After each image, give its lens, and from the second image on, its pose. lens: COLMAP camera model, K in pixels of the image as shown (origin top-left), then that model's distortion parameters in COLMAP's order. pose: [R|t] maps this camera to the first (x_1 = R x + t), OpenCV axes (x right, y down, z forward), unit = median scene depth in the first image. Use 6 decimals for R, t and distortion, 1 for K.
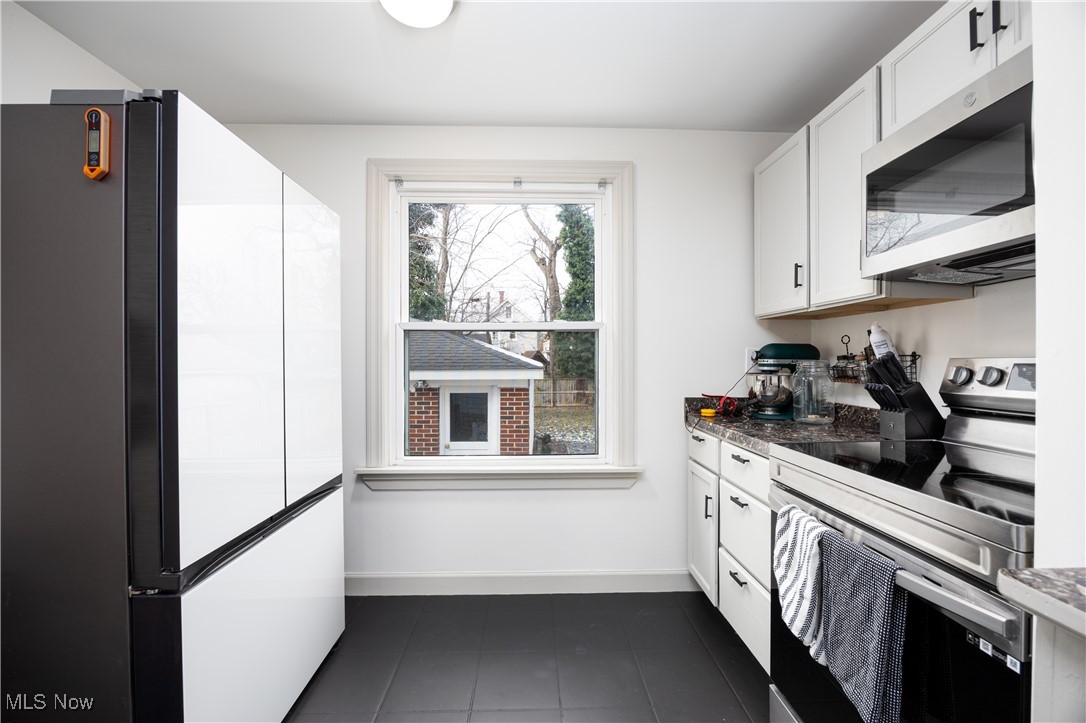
lens RADIAL K [[468.3, 0, 546.2], [0, 468.3, 359.3], [0, 0, 1]] dist [-0.020963, 0.001354]
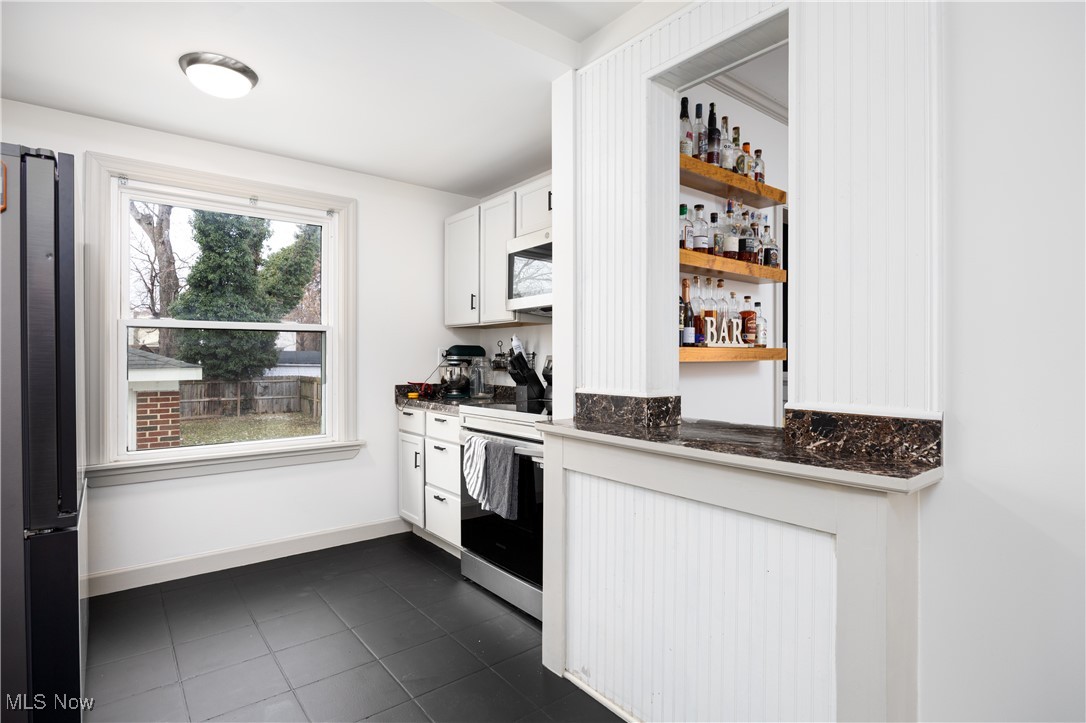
lens RADIAL K [[552.8, 0, 547.4], [0, 552.8, 359.8], [0, 0, 1]] dist [-0.009112, 0.000981]
pose [[0.800632, -0.001623, 0.599154, -0.305224], [-0.001099, 0.999991, 0.004178, 0.003657], [-0.599155, -0.004004, 0.800623, -0.522110]]
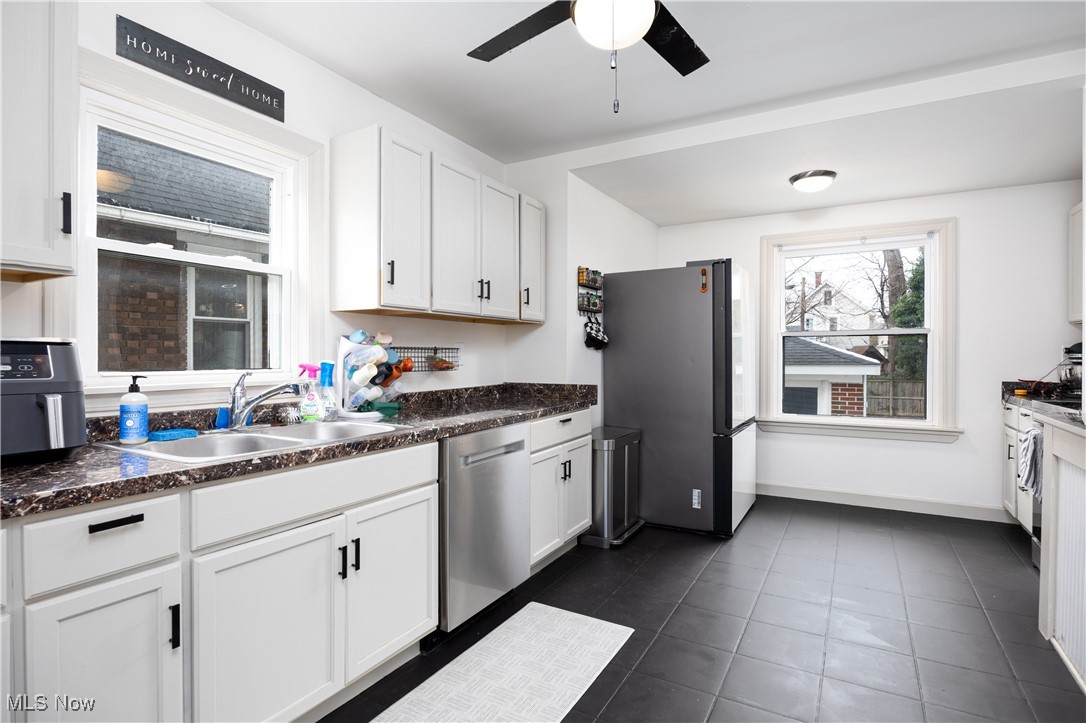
lens RADIAL K [[552.8, 0, 537.9], [0, 552.8, 359.9], [0, 0, 1]] dist [-0.009112, 0.000981]
pose [[0.847723, 0.003977, -0.530425, -0.006411], [-0.000655, 0.999979, 0.006452, 0.008020], [0.530439, -0.005122, 0.847708, -1.159316]]
